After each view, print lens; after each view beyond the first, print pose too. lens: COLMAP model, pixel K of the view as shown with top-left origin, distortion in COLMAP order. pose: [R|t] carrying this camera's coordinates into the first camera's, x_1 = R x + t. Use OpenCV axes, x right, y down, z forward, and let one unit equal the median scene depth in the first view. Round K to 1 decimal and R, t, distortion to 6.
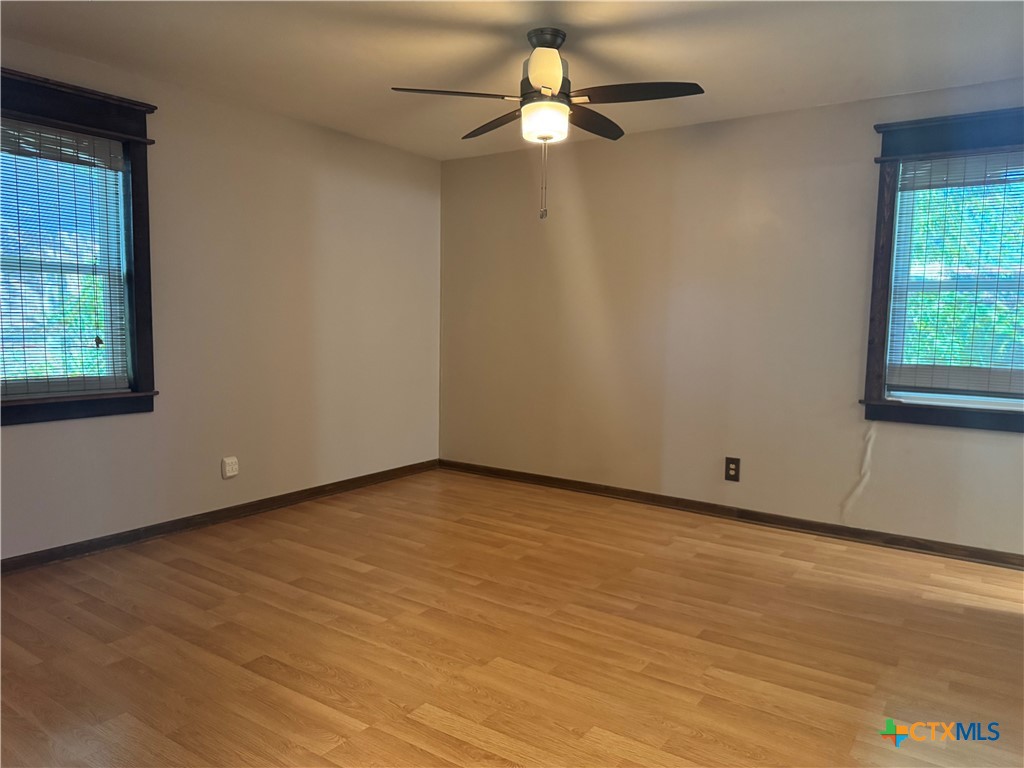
lens RADIAL K [[722.1, 0, 515.5], [0, 722.1, 384.1], [0, 0, 1]] dist [0.039810, -0.041690]
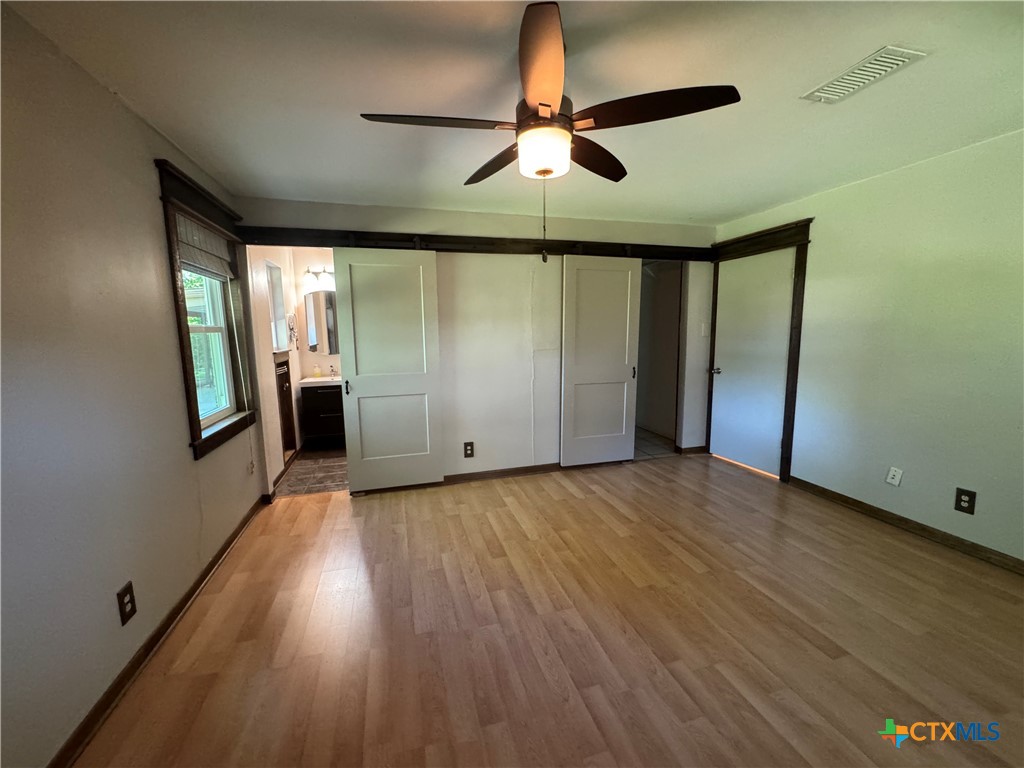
lens RADIAL K [[416.4, 0, 513.2], [0, 416.4, 384.6], [0, 0, 1]] dist [-0.000896, 0.000683]
pose [[-0.778008, -0.091665, 0.621531, -0.282254], [0.058667, 0.974376, 0.217141, -0.206115], [-0.625509, 0.205401, -0.752695, 1.529418]]
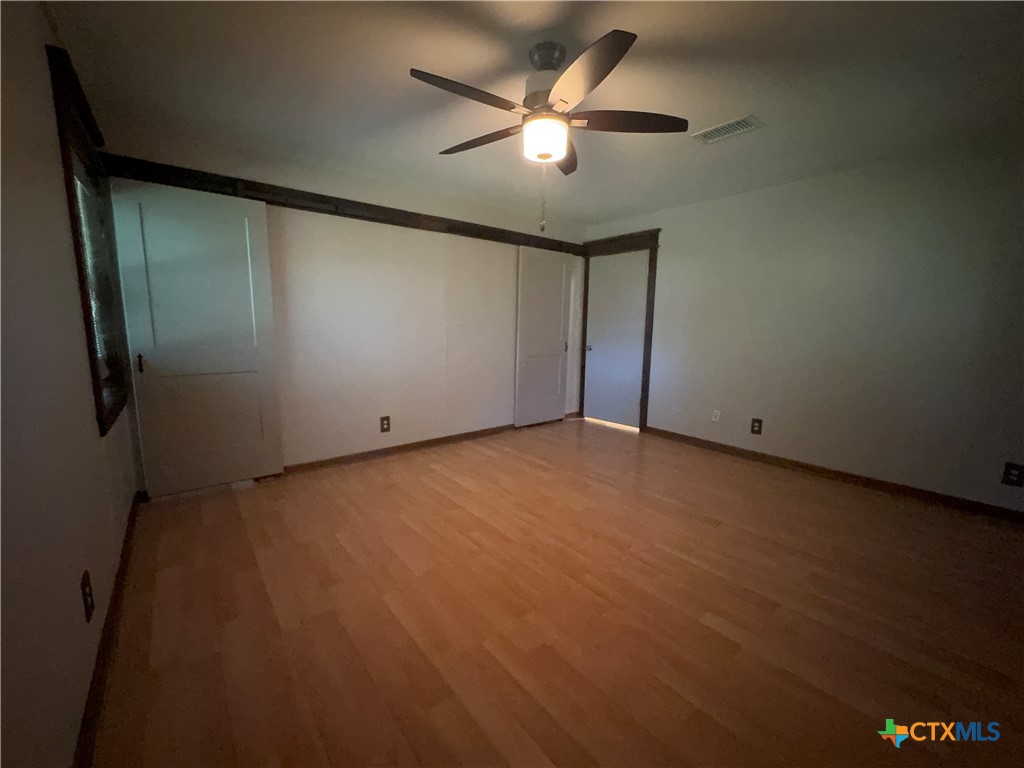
lens RADIAL K [[416.4, 0, 518.8], [0, 416.4, 385.3], [0, 0, 1]] dist [-0.000896, 0.000683]
pose [[-0.961918, -0.073364, 0.263310, -0.114927], [-0.007628, 0.970137, 0.242437, -0.165908], [-0.273233, 0.231196, -0.933752, 1.737337]]
